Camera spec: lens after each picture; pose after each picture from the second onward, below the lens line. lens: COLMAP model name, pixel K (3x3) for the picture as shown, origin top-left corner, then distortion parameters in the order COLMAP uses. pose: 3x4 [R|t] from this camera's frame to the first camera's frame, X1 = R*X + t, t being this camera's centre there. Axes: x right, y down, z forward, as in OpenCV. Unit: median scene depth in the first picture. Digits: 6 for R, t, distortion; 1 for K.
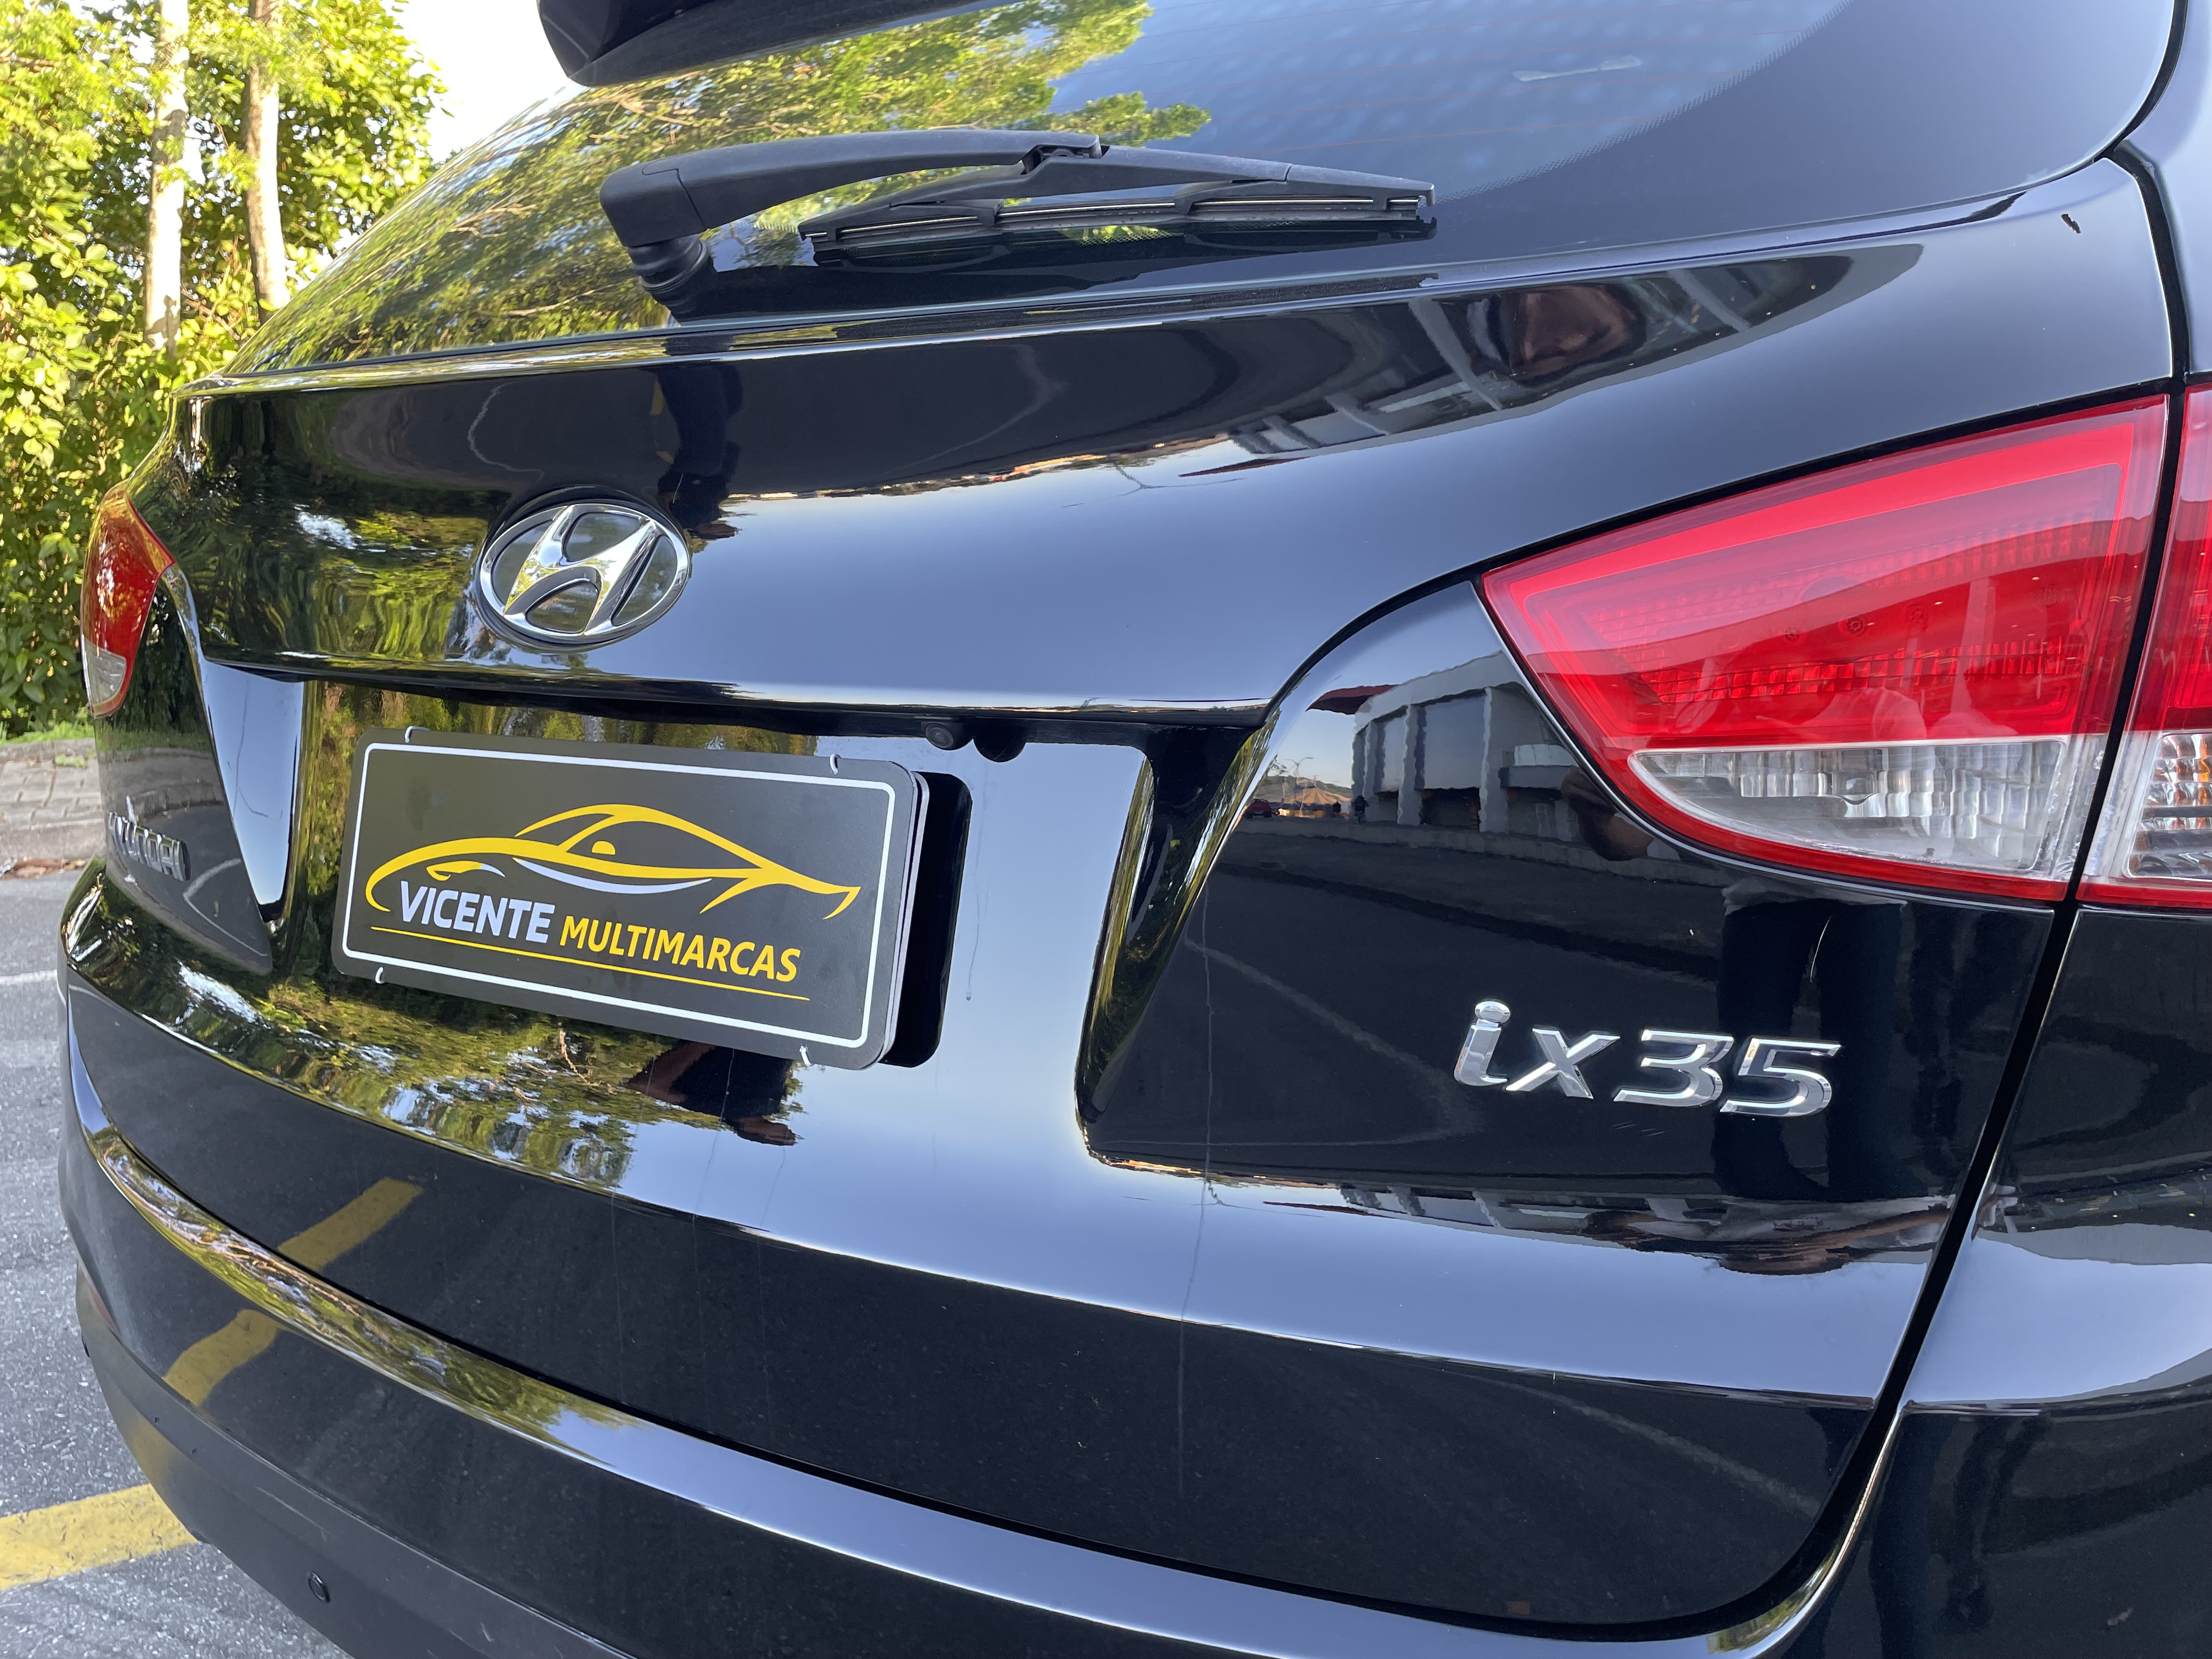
lens RADIAL K [[1660.1, 0, 1106.0], [0, 1660.1, 829.5], [0, 0, 1]] dist [0.079168, -0.107486]
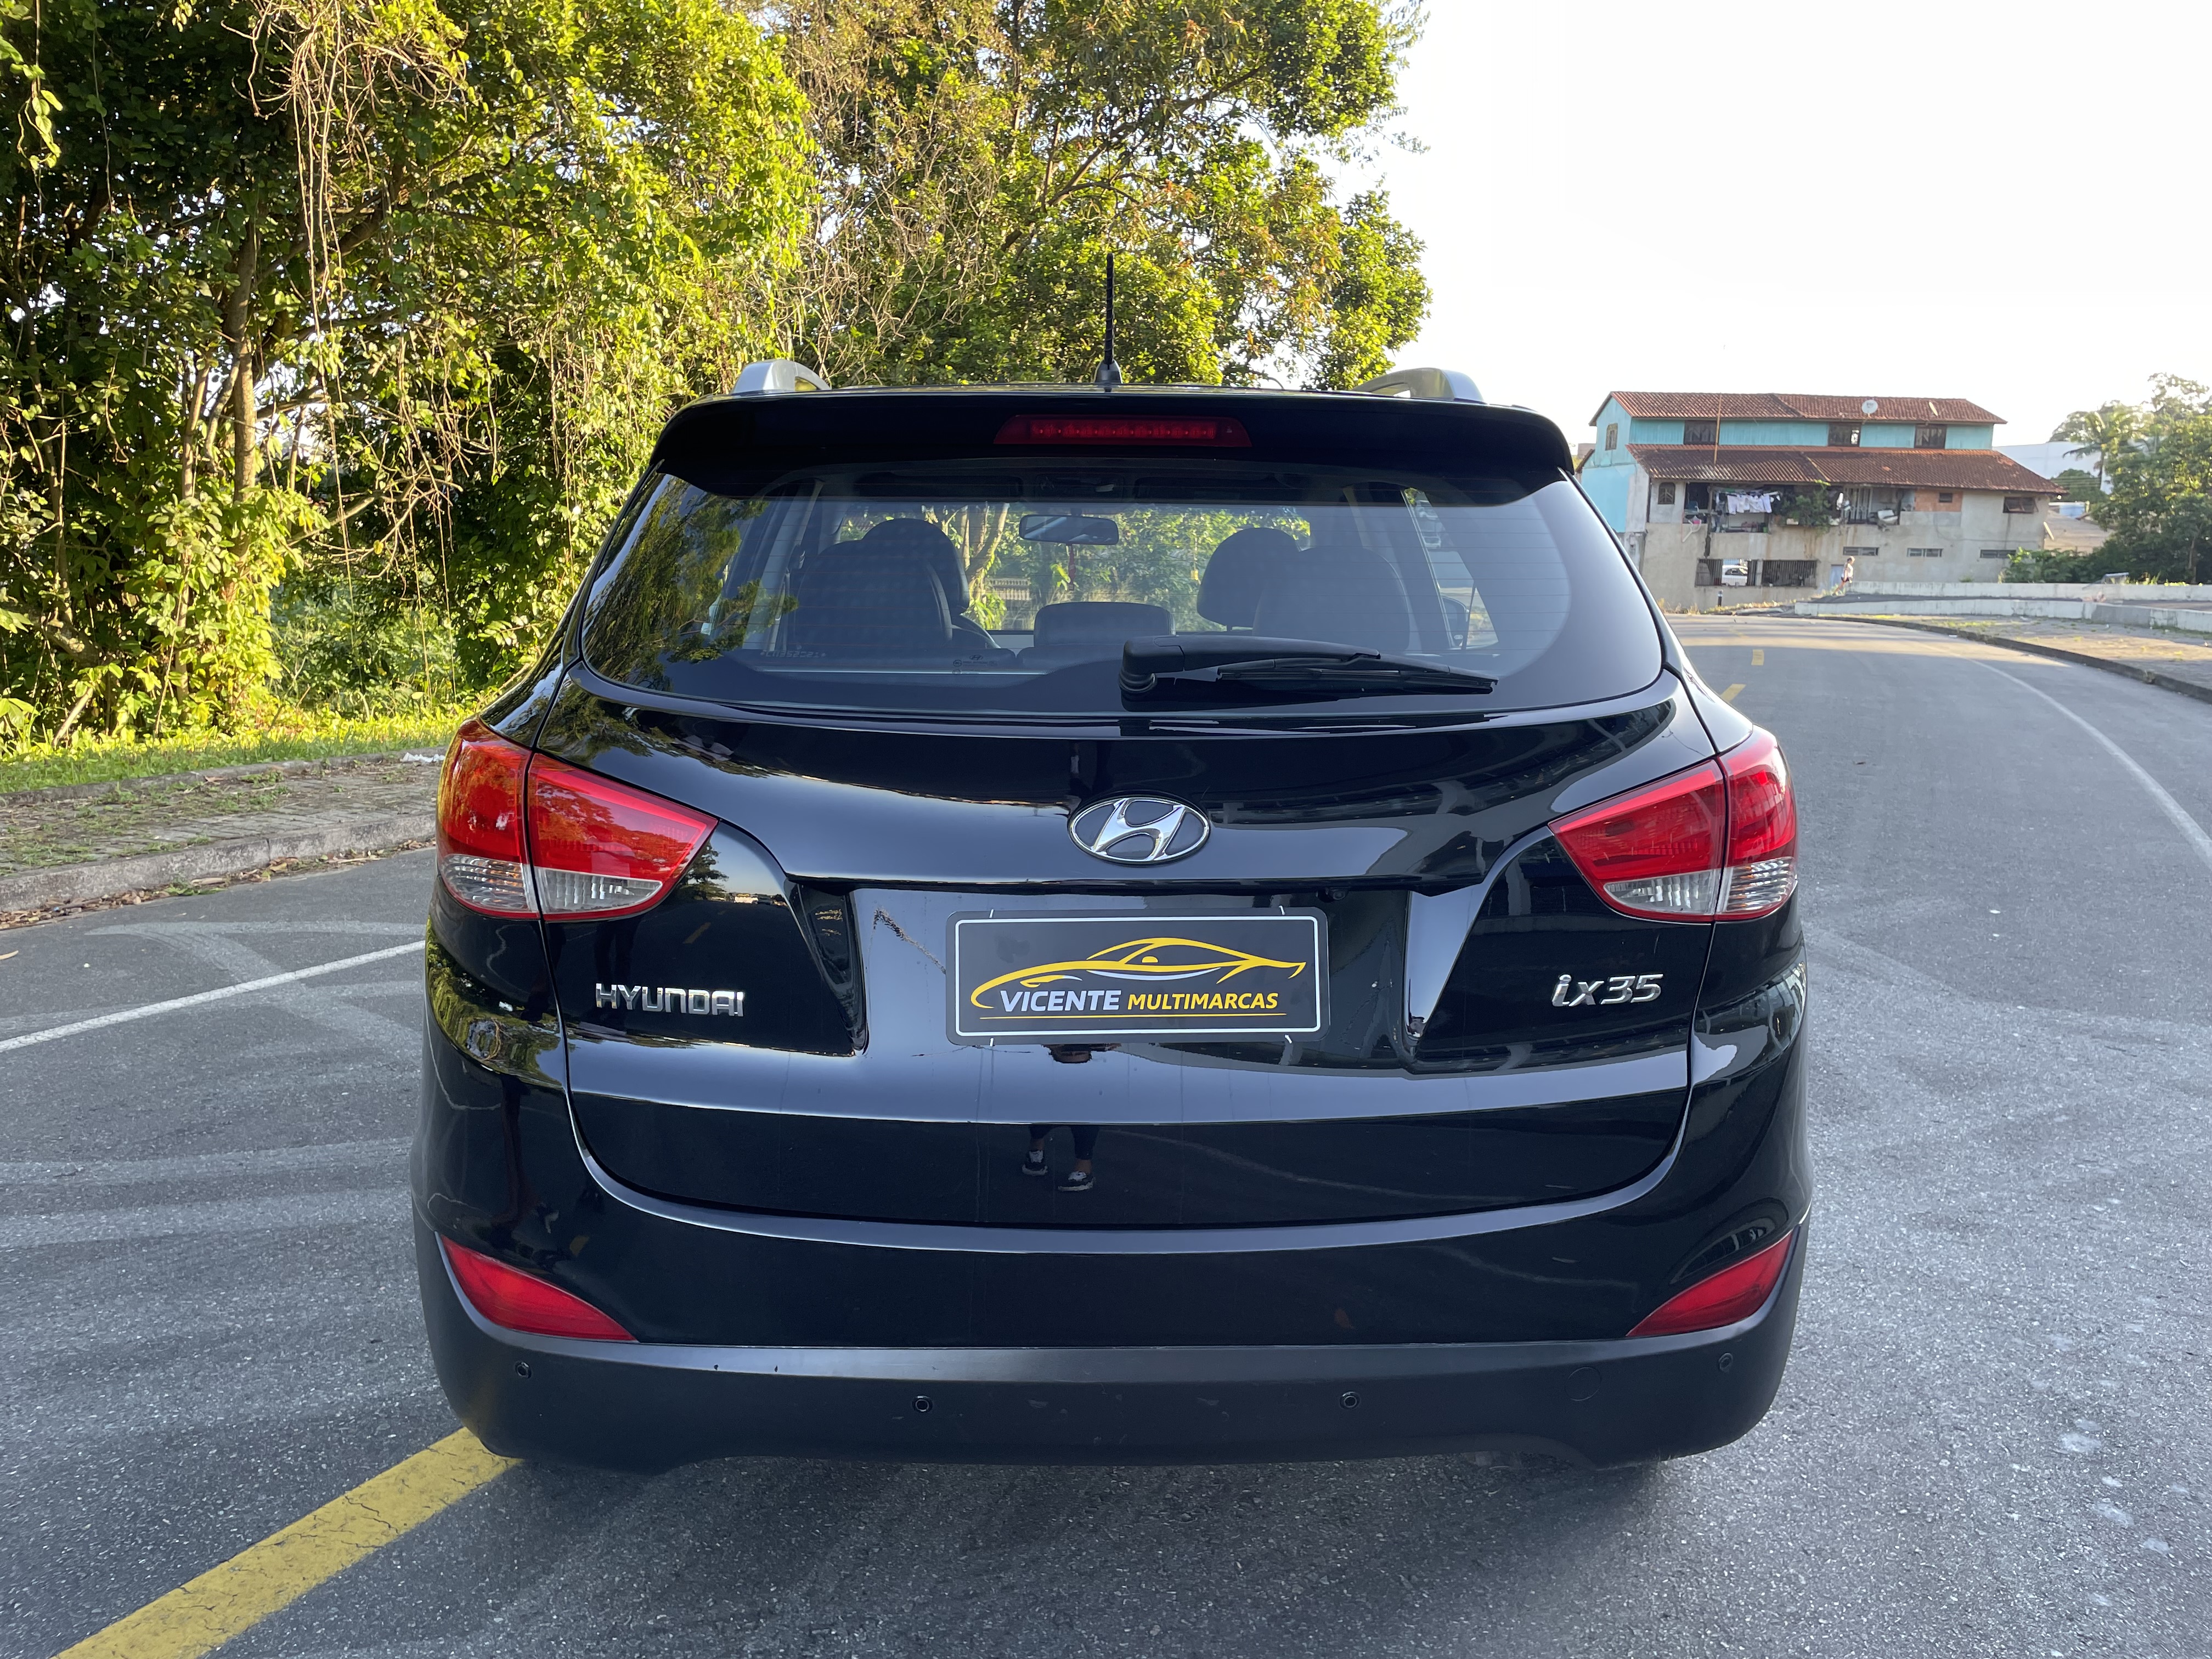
lens RADIAL K [[1653.2, 0, 1094.0], [0, 1653.2, 825.3], [0, 0, 1]] dist [0.076873, -0.103260]
pose [[0.827897, -0.061571, 0.557490, -1.403009], [0.082949, 0.996467, -0.013129, -0.126096], [-0.554712, 0.057113, 0.830080, -0.642115]]
